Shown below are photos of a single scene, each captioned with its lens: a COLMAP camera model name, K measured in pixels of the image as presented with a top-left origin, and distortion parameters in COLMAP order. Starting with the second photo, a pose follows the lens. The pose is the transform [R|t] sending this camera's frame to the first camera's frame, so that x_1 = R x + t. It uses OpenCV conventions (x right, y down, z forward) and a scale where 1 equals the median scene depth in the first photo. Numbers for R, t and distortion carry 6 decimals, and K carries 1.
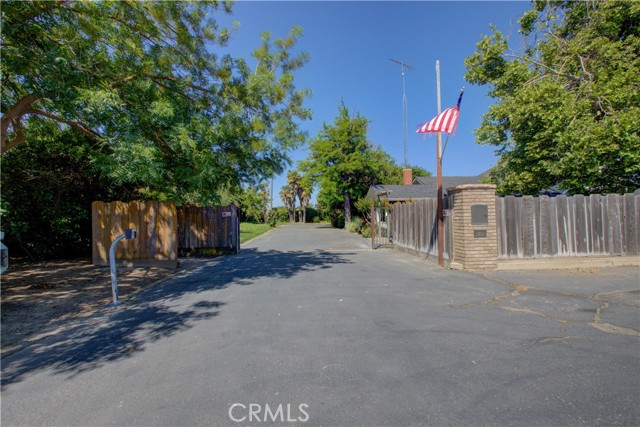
lens RADIAL K [[290.1, 0, 319.3], [0, 290.1, 215.9], [0, 0, 1]] dist [-0.003426, 0.000086]
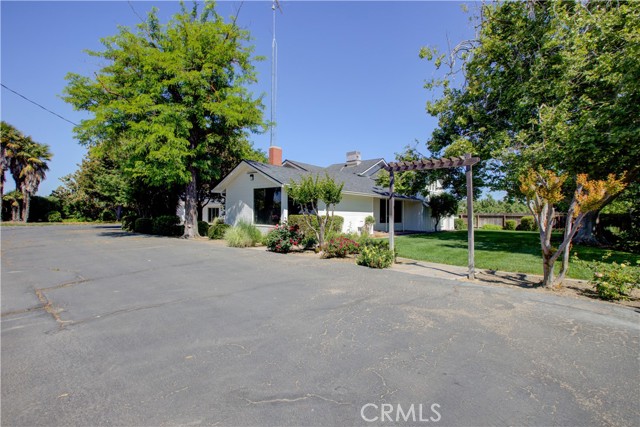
lens RADIAL K [[290.1, 0, 321.2], [0, 290.1, 213.3], [0, 0, 1]] dist [-0.003426, 0.000086]
pose [[0.692790, 0.030039, 0.720514, -0.058874], [-0.024543, 0.999535, -0.018073, 0.002785], [-0.720722, -0.005163, 0.693205, 0.222075]]
